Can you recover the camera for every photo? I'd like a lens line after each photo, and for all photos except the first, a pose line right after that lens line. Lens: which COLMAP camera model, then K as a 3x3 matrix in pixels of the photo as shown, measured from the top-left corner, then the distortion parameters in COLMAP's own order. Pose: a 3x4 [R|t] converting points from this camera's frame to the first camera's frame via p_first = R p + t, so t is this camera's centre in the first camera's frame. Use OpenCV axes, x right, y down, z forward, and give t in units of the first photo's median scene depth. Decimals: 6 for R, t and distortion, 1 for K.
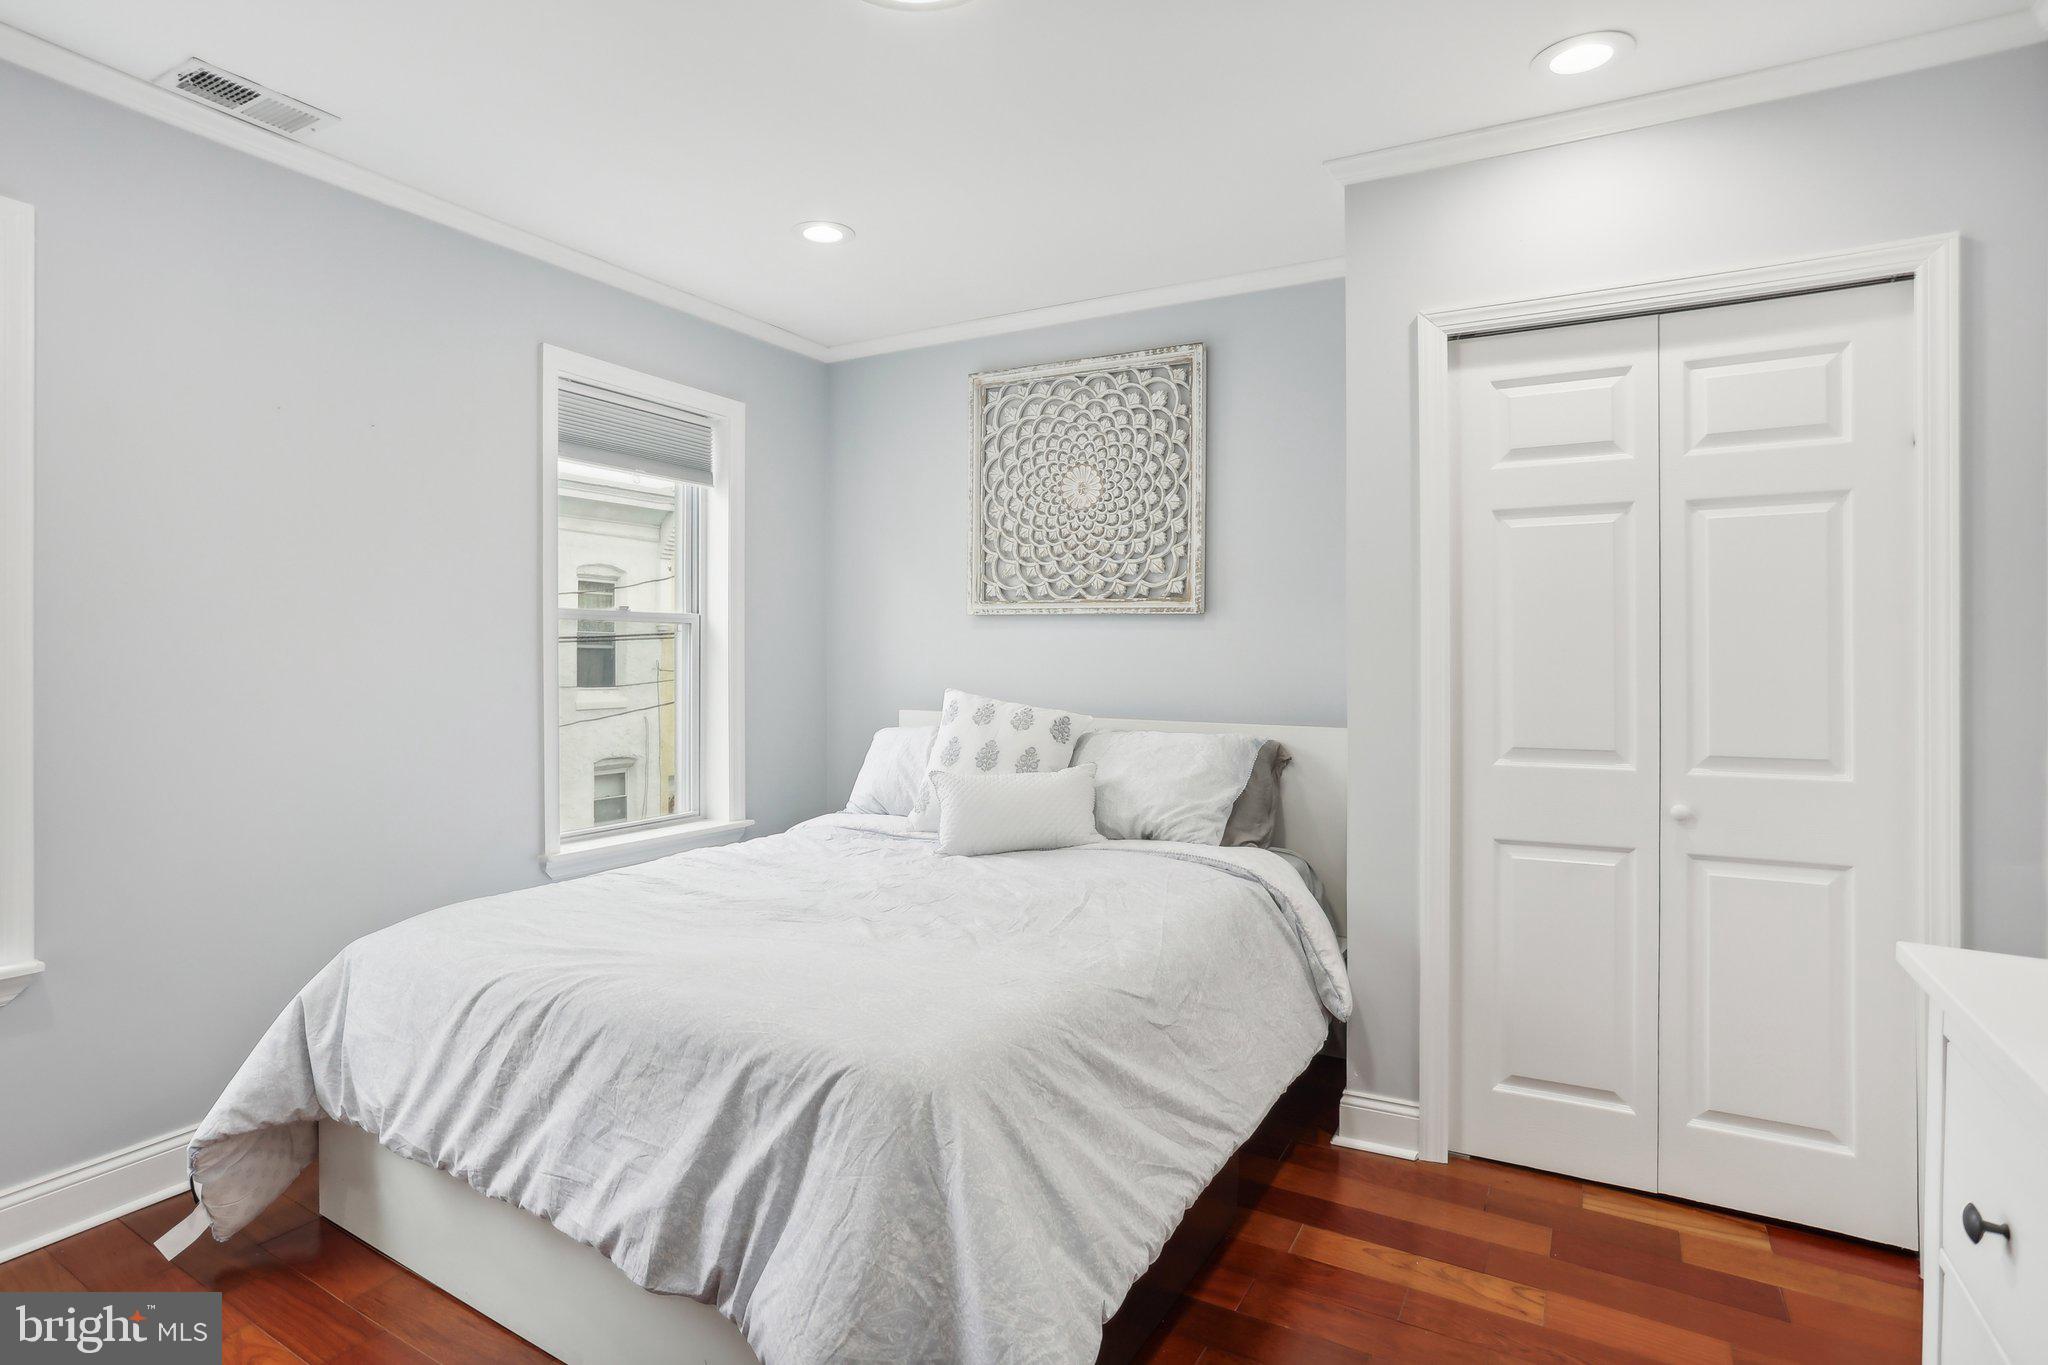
lens RADIAL K [[1066.5, 0, 973.2], [0, 1066.5, 656.5], [0, 0, 1]] dist [-0.054688, 0.021050]
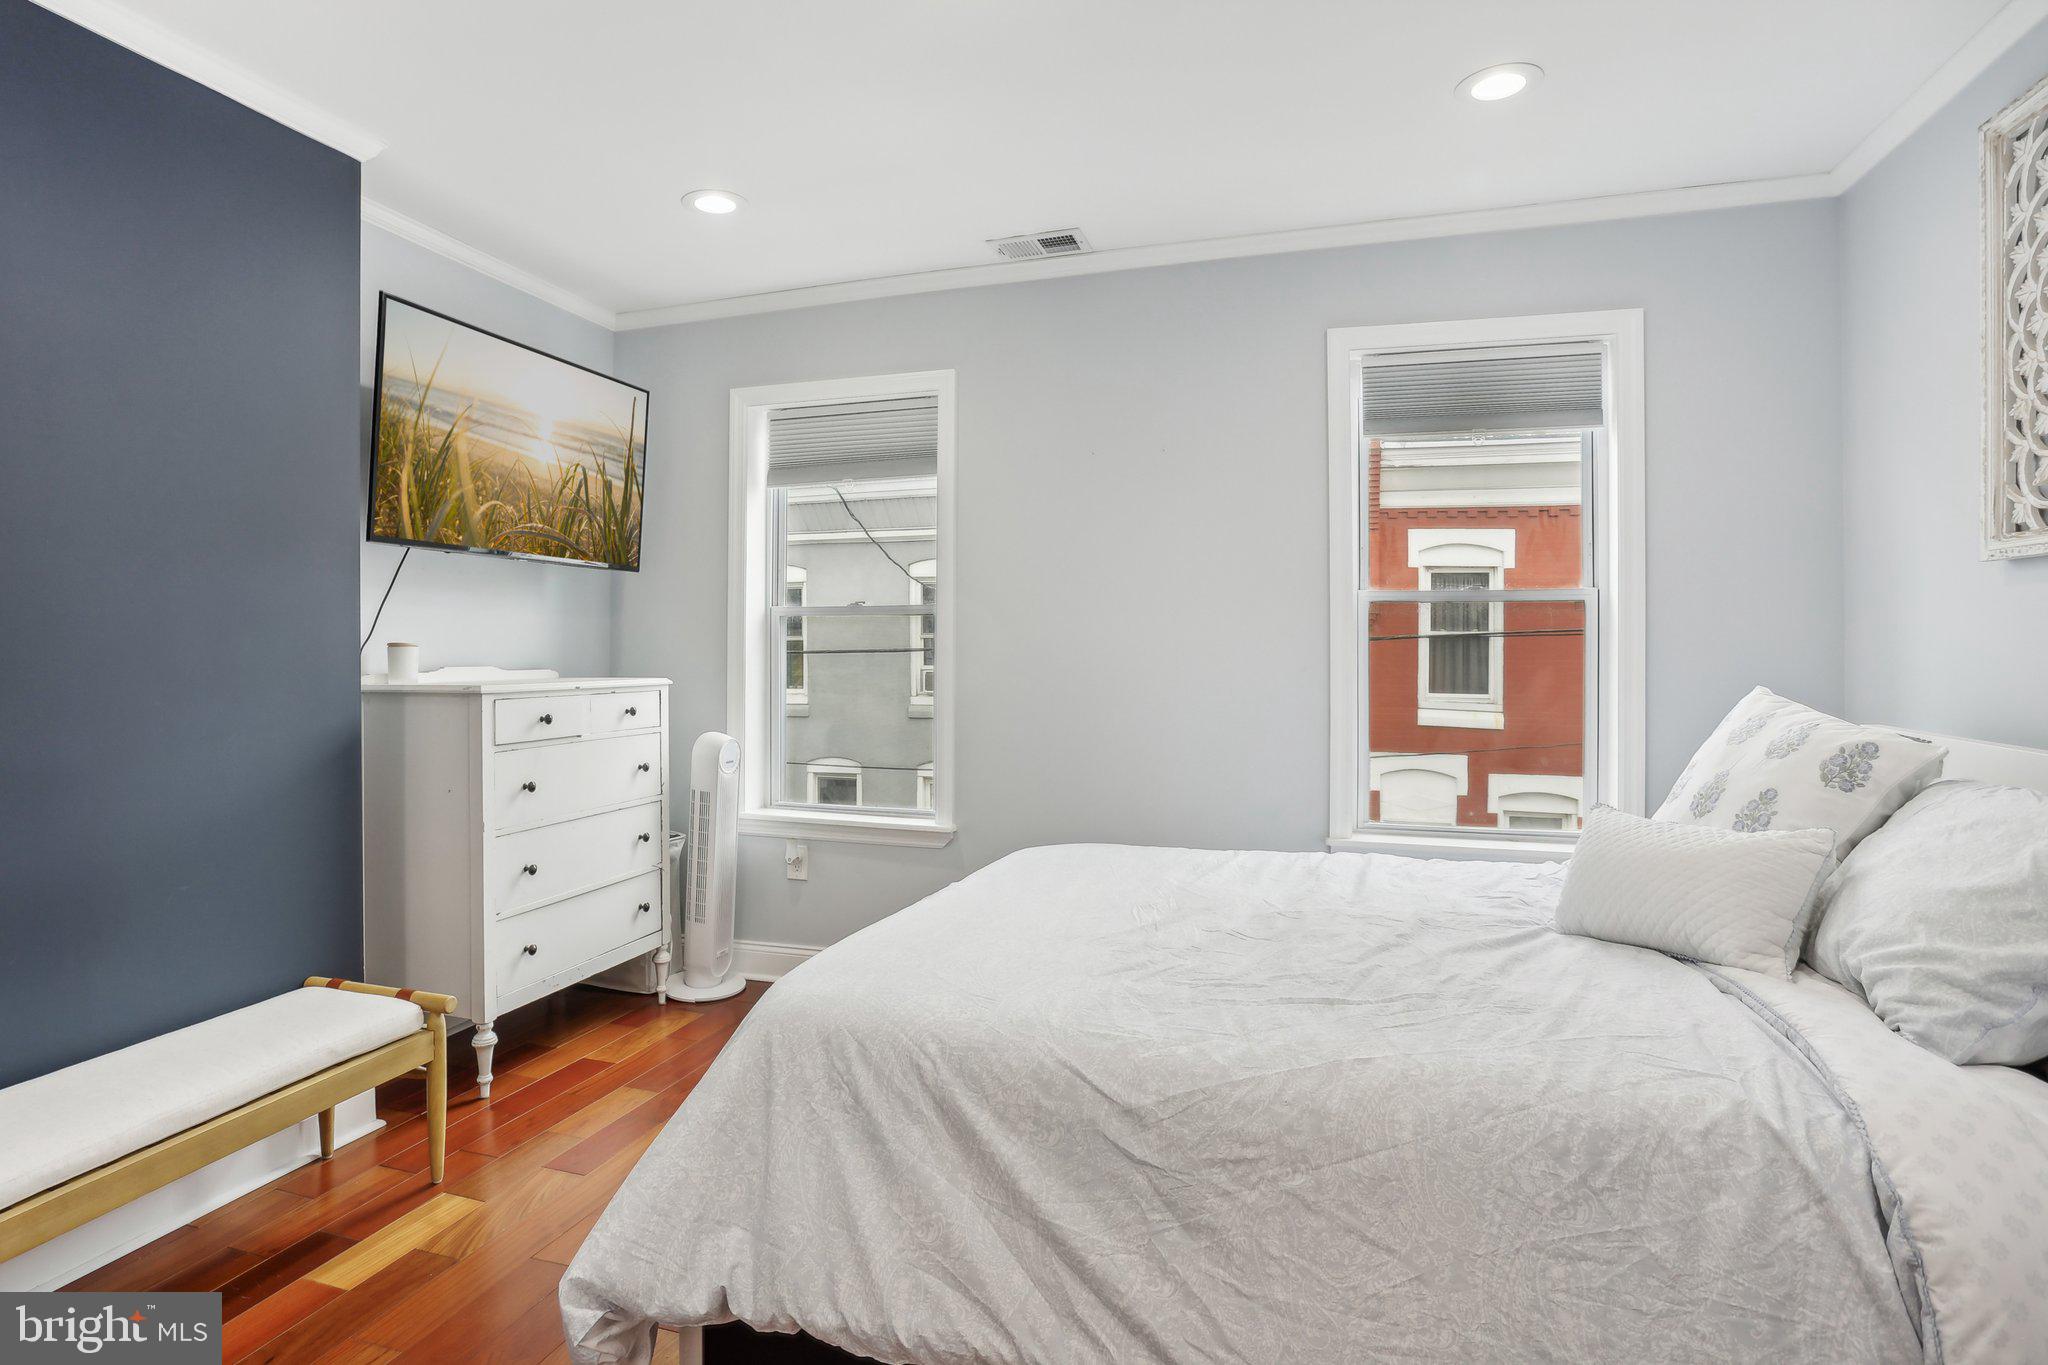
lens RADIAL K [[1066.5, 0, 1007.8], [0, 1066.5, 672.9], [0, 0, 1]] dist [-0.054688, 0.021050]
pose [[0.216509, 0.015627, -0.976156, 0.510976], [-0.003100, 0.999878, 0.015319, 0.015313], [0.976276, -0.000291, 0.216531, 0.479542]]
